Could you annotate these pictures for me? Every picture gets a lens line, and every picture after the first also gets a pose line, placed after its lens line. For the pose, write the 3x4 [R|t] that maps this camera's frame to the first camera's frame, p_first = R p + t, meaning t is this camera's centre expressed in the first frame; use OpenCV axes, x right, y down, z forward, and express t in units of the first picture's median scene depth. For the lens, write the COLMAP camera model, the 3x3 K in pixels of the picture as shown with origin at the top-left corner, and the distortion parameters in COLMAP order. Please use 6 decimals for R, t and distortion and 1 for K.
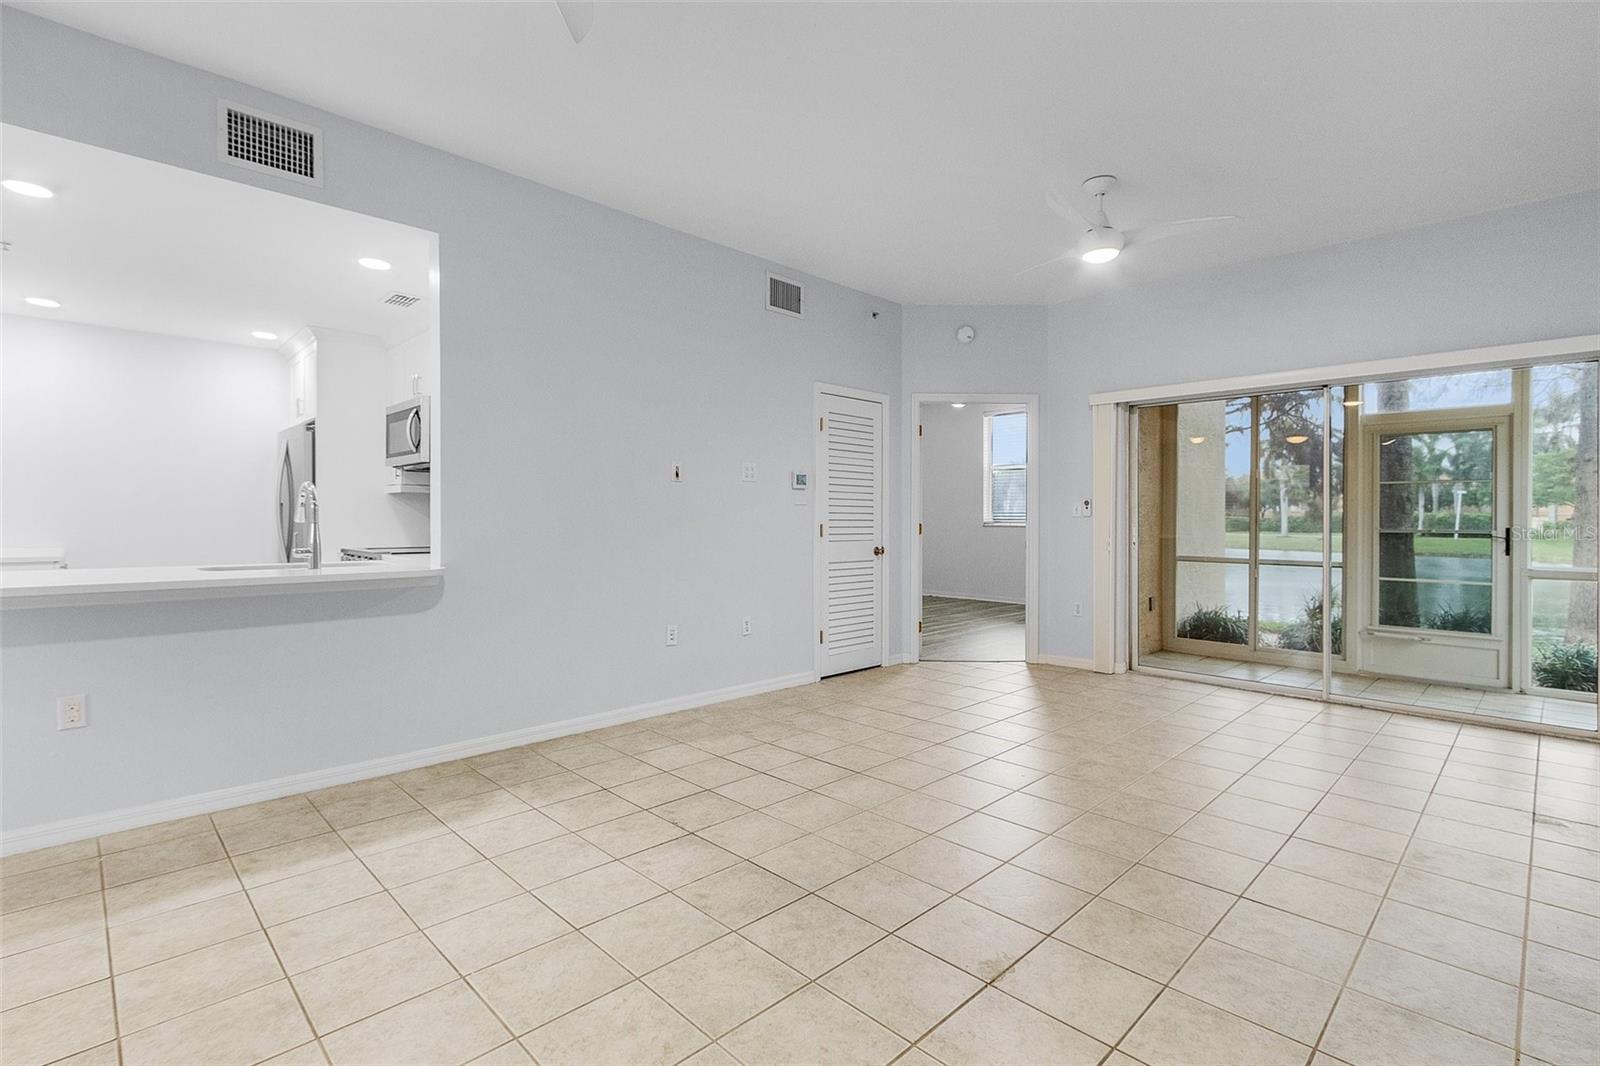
lens RADIAL K [[745.2, 0, 804.9], [0, 745.2, 528.6], [0, 0, 1]] dist [0.000787, 0.001010]
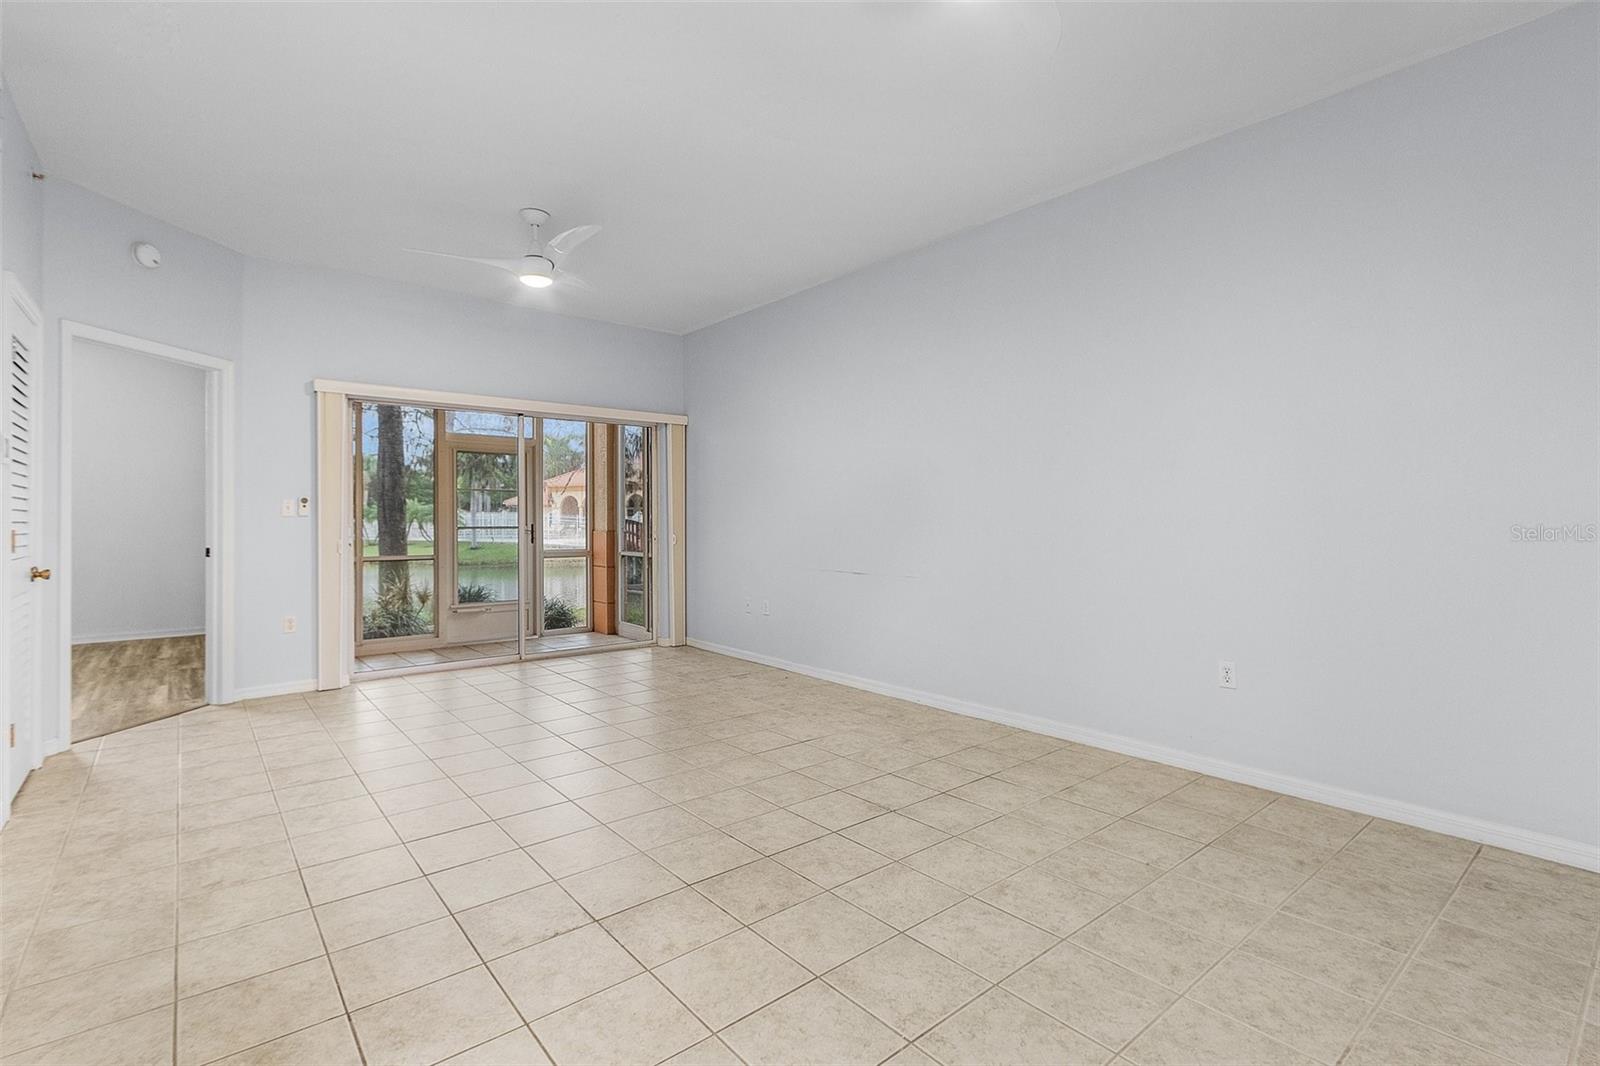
lens RADIAL K [[745.2, 0, 803.8], [0, 745.2, 516.2], [0, 0, 1]] dist [0.000787, 0.001010]
pose [[0.080225, -0.000767, 0.996776, -0.668706], [0.015145, 0.999885, -0.000449, -0.010681], [-0.996662, 0.015132, 0.080227, 0.519217]]
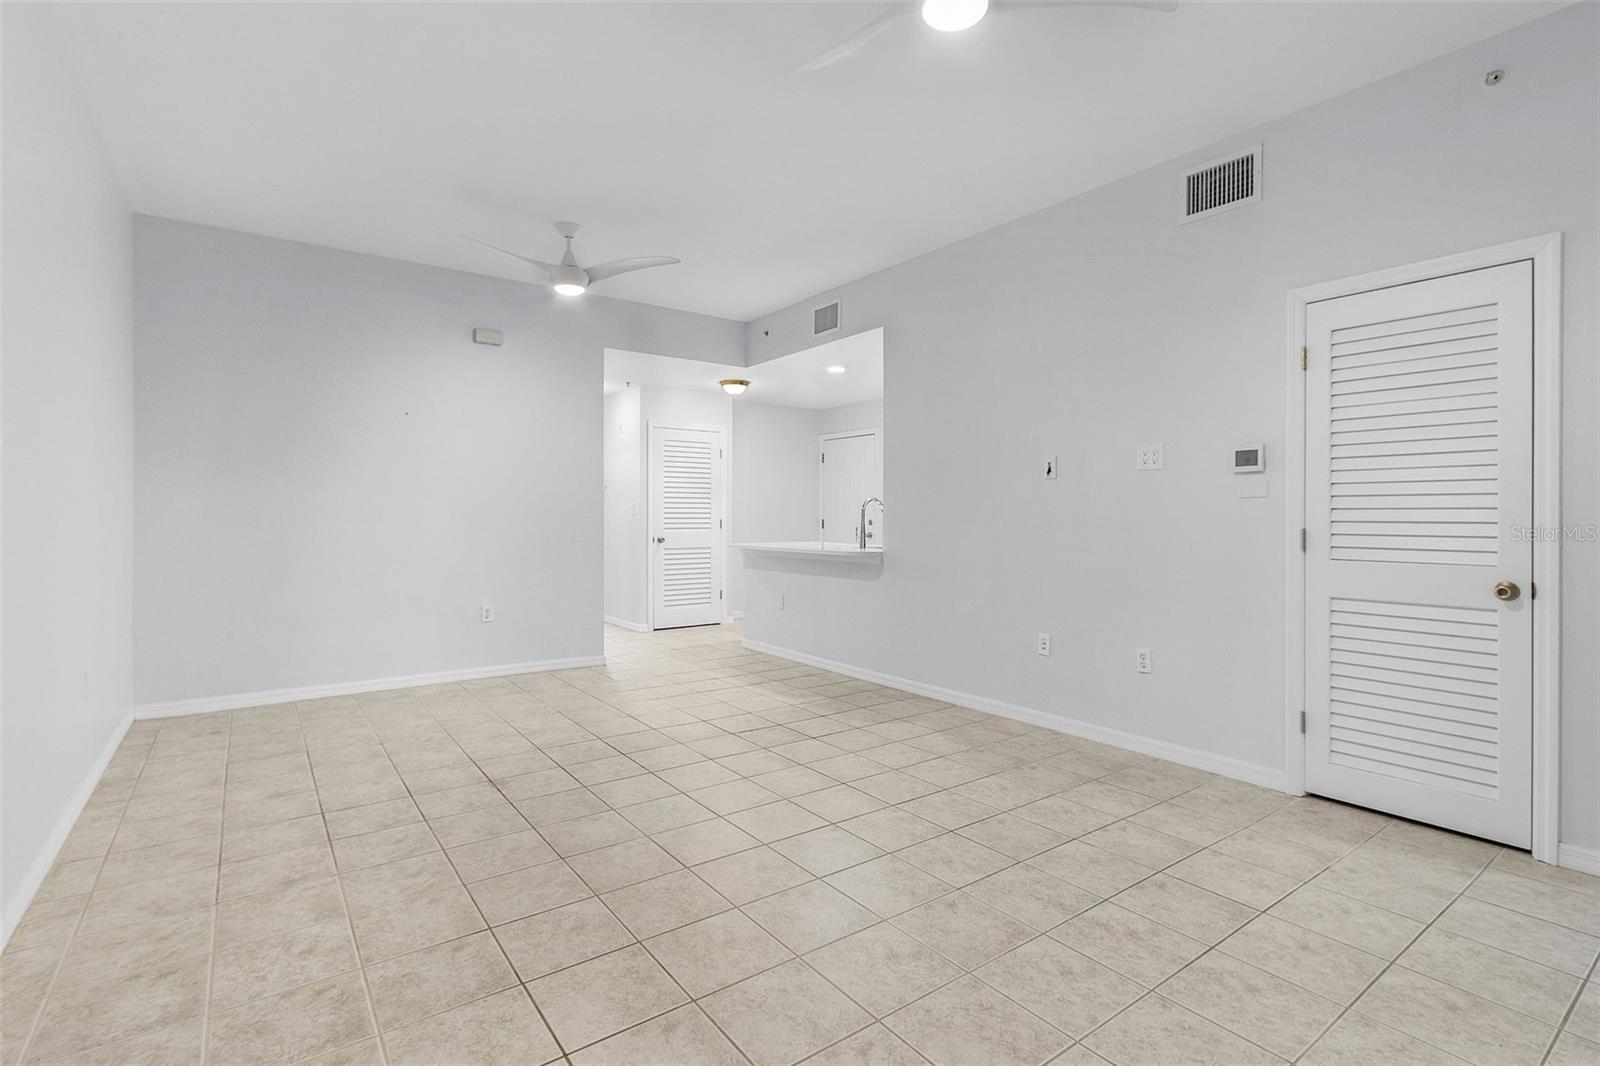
lens RADIAL K [[745.2, 0, 789.8], [0, 745.2, 526.4], [0, 0, 1]] dist [0.000787, 0.001010]
pose [[-0.153141, 0.005380, -0.988190, 0.925621], [-0.017328, 0.999817, 0.008128, -0.007676], [0.988052, 0.018368, -0.153020, 0.966170]]
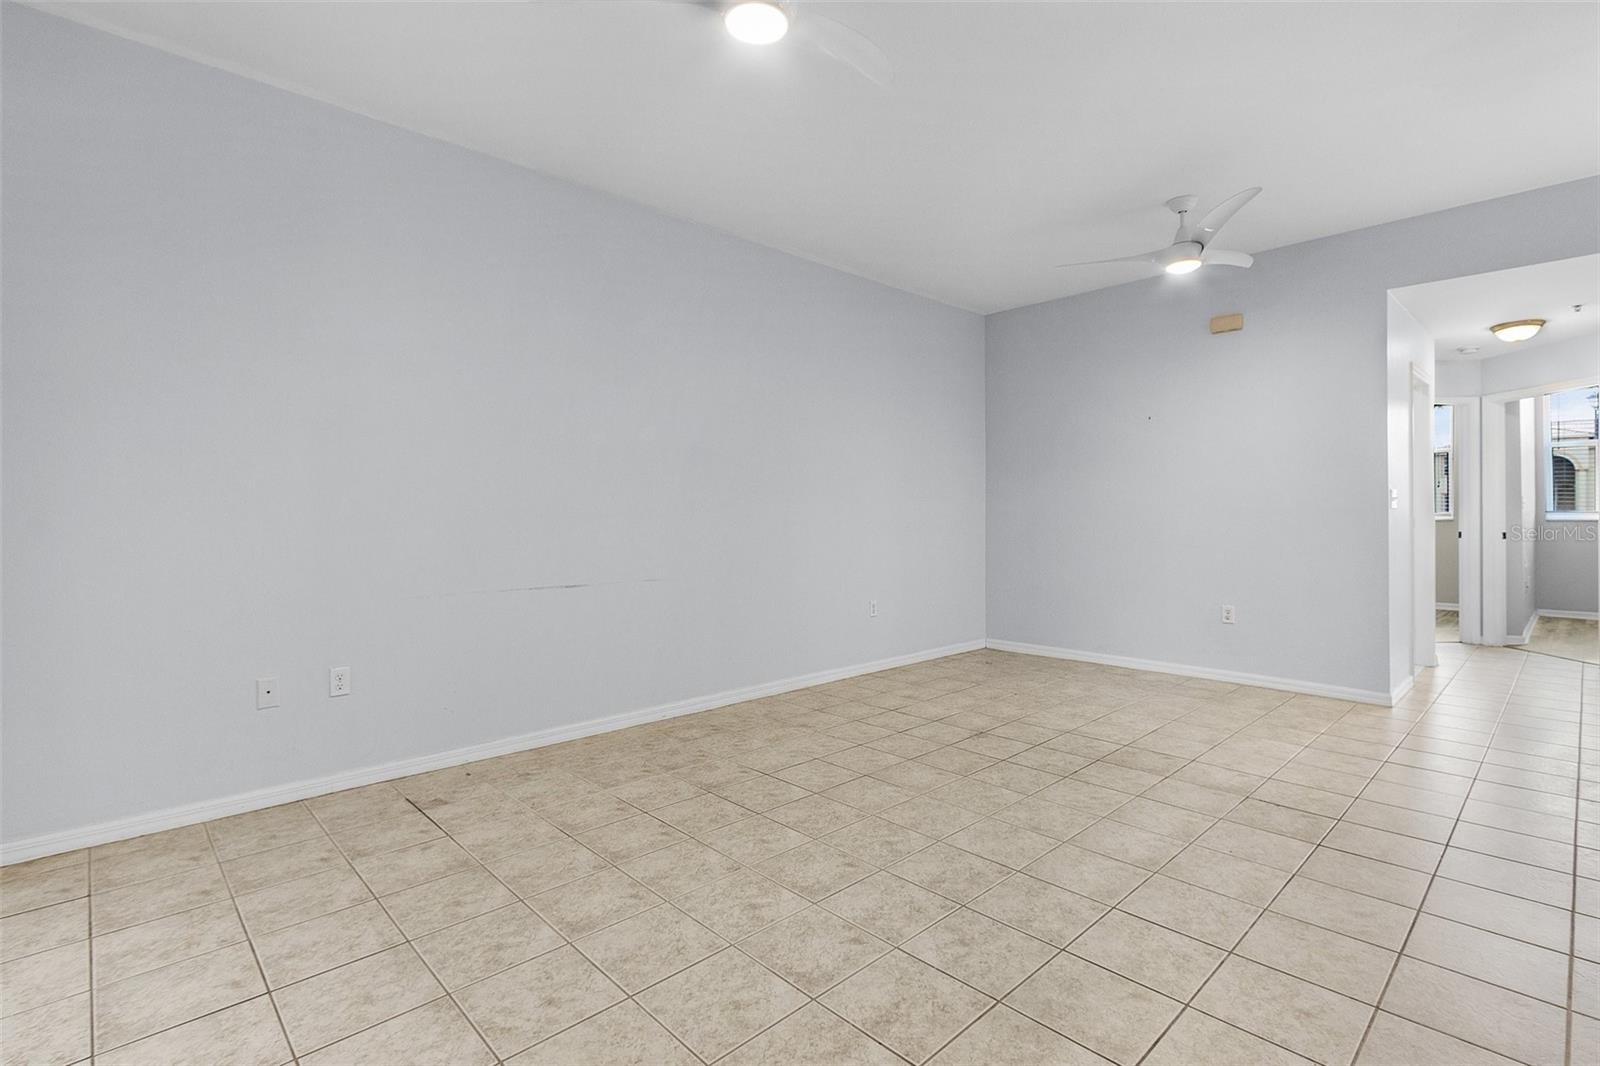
lens RADIAL K [[745.2, 0, 809.5], [0, 745.2, 526.3], [0, 0, 1]] dist [0.000787, 0.001010]
pose [[-0.999907, -0.001840, 0.013490, 0.352015], [-0.001448, 0.999578, 0.029030, -0.017511], [-0.013538, 0.029007, -0.999488, 1.532567]]
